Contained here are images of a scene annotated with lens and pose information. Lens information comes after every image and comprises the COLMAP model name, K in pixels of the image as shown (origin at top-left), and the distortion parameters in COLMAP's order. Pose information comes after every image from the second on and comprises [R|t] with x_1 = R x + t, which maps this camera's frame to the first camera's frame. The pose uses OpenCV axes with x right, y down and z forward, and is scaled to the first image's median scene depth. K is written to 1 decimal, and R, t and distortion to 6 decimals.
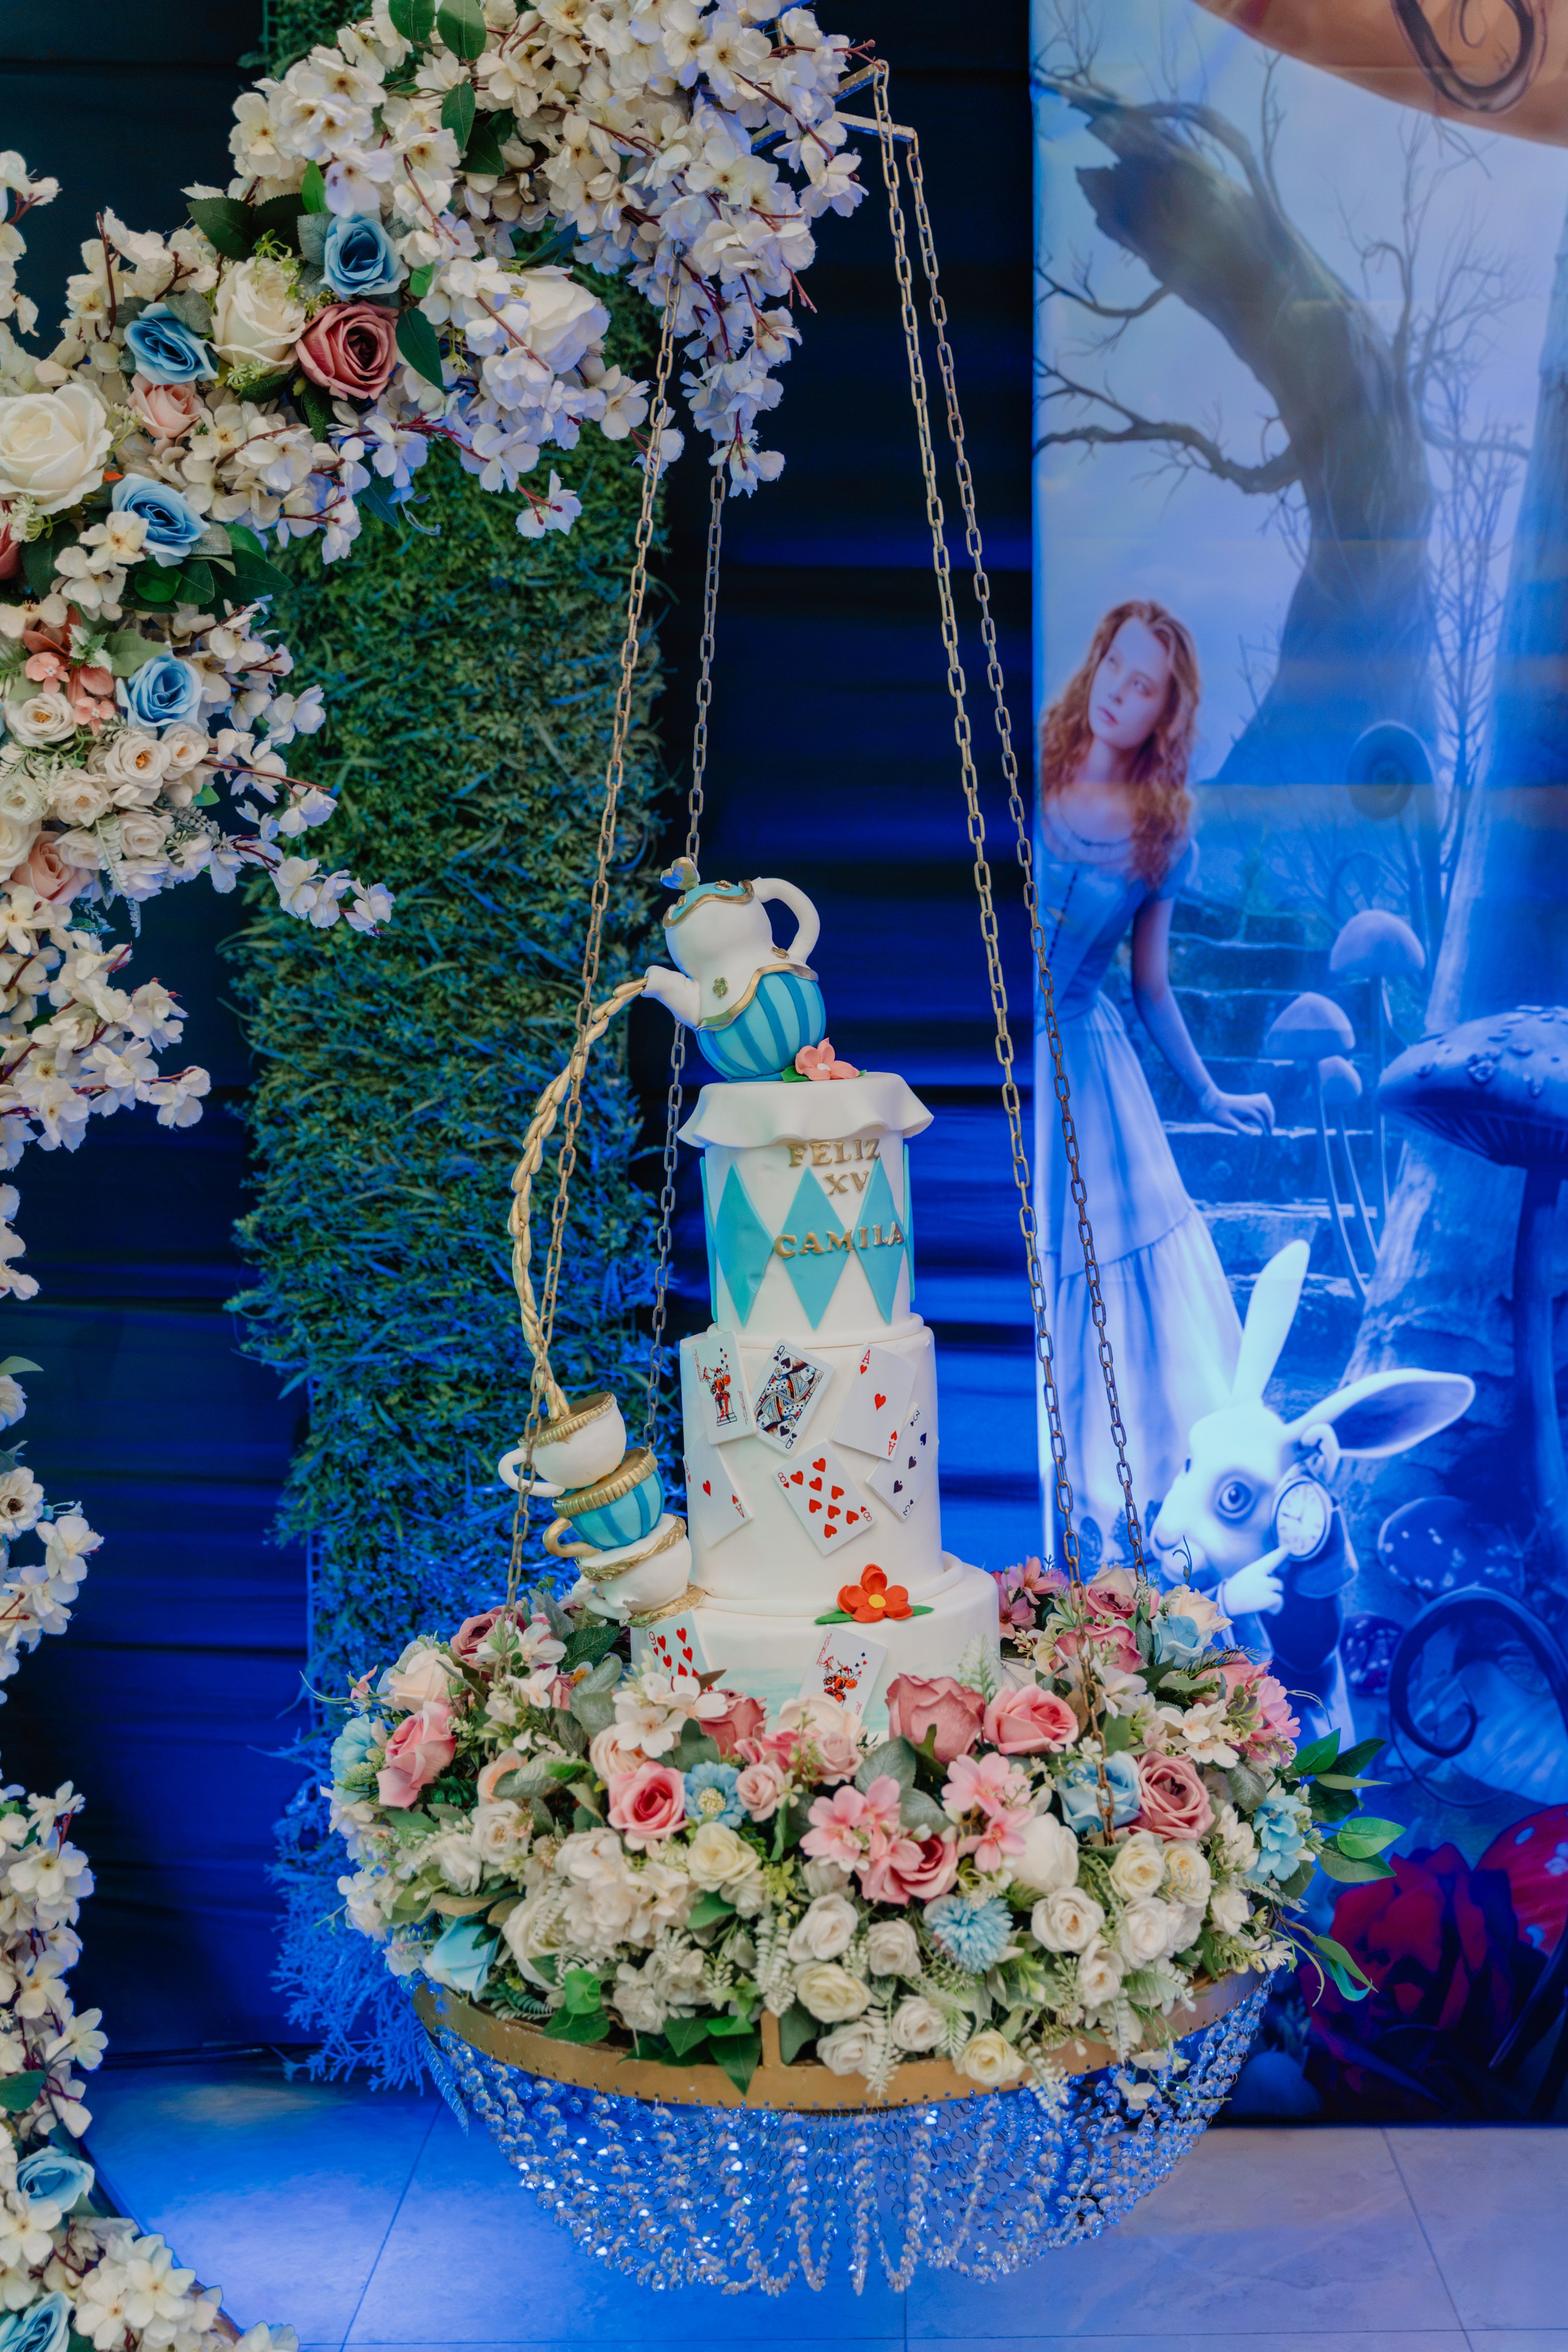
lens RADIAL K [[2448.6, 0, 1057.7], [0, 2448.6, 1199.2], [0, 0, 1]] dist [-0.006589, -0.011589]
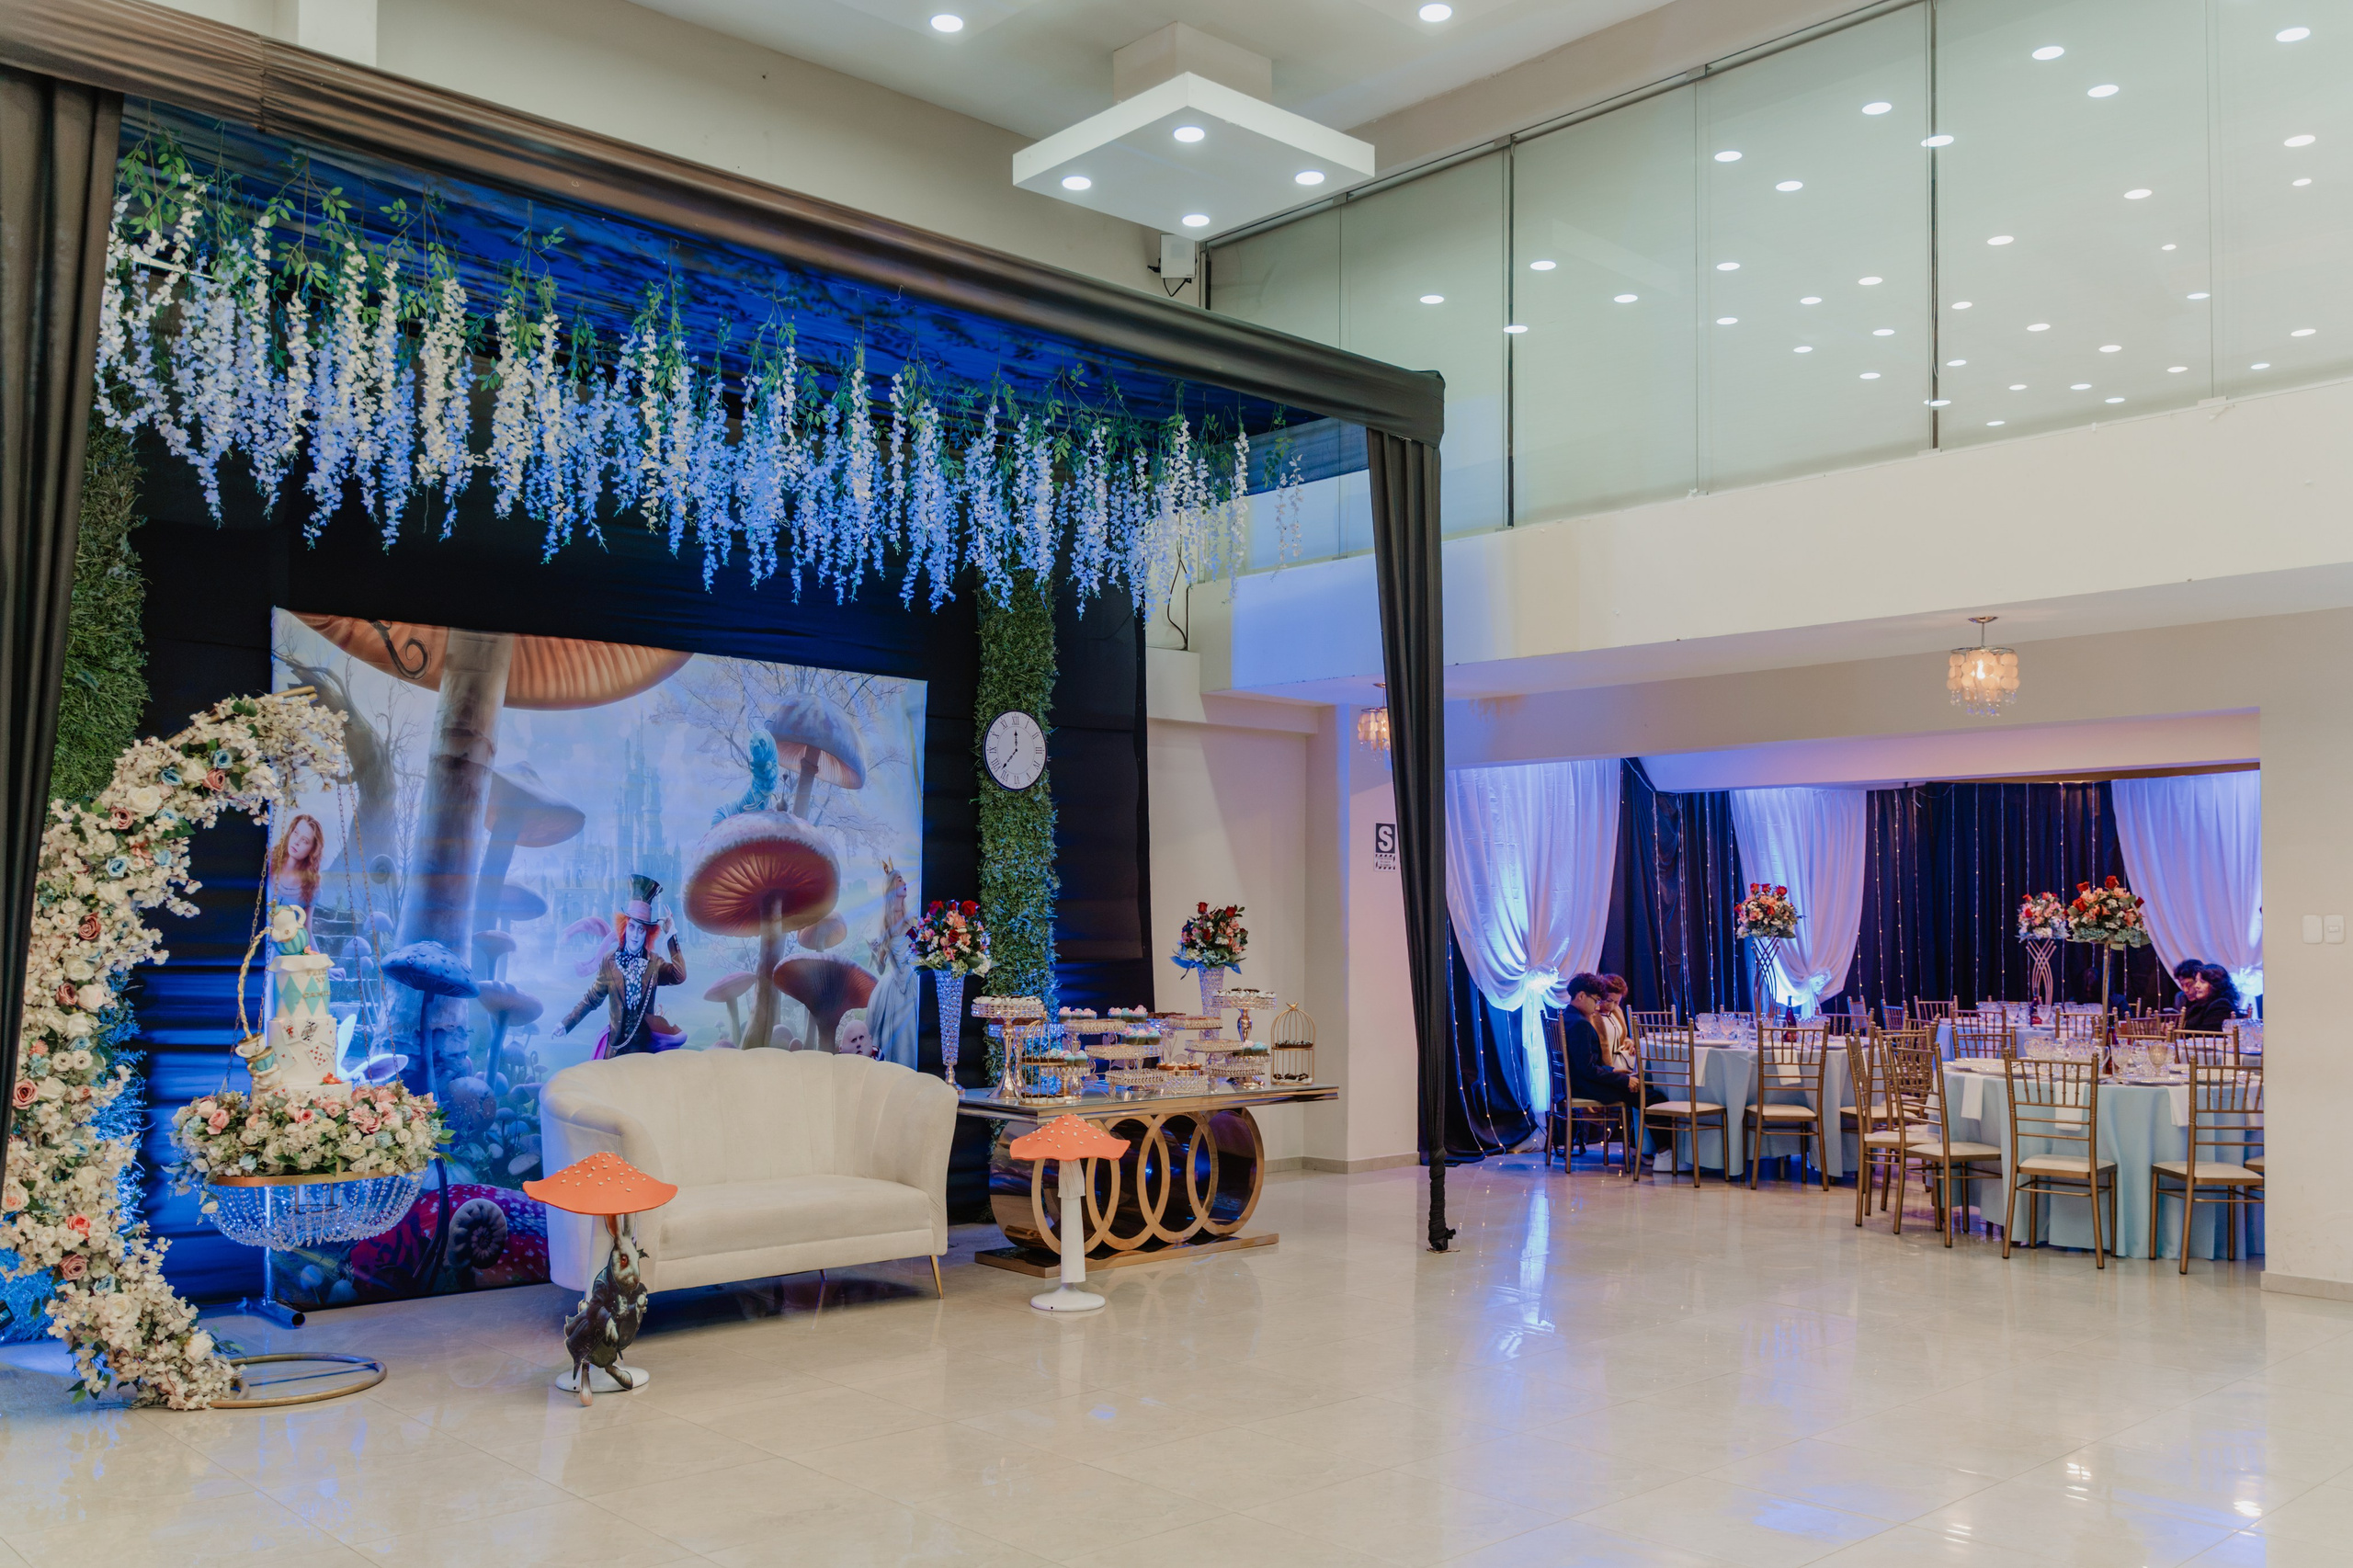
lens RADIAL K [[1969.6, 0, 1173.8], [0, 1969.6, 906.7], [0, 0, 1]] dist [0.002005, -0.002297]
pose [[0.733277, 0.020533, 0.679620, -1.278075], [0.053129, 0.994757, -0.087378, 0.234975], [-0.677852, 0.100180, 0.728341, -2.375983]]
